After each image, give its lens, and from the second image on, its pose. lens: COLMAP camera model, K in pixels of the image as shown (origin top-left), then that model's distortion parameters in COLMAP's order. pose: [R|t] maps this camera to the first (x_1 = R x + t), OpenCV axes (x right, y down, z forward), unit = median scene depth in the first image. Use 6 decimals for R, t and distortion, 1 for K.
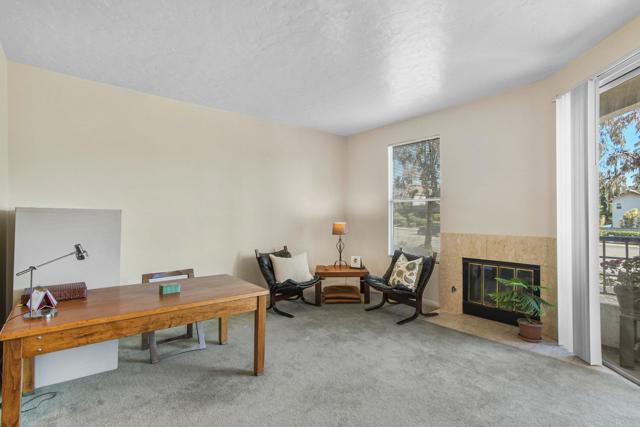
lens RADIAL K [[313.1, 0, 320.0], [0, 313.1, 213.5], [0, 0, 1]] dist [0.000794, 0.000115]
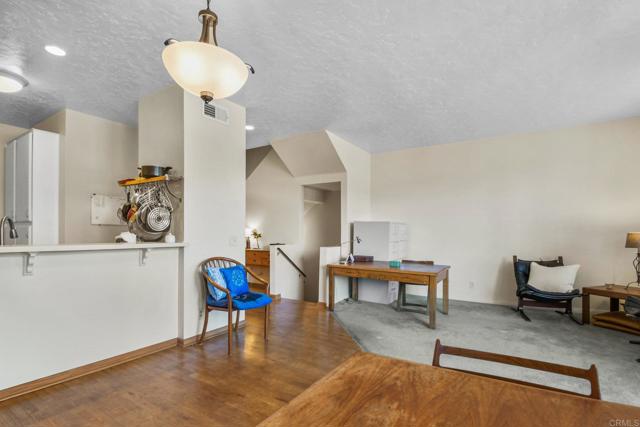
lens RADIAL K [[295.6, 0, 321.5], [0, 295.6, 231.4], [0, 0, 1]] dist [-0.001637, -0.000481]
pose [[0.303381, -0.004930, -0.952856, 0.605733], [0.002531, 0.999987, -0.004368, 0.034375], [0.952866, -0.001086, 0.303390, 0.045410]]
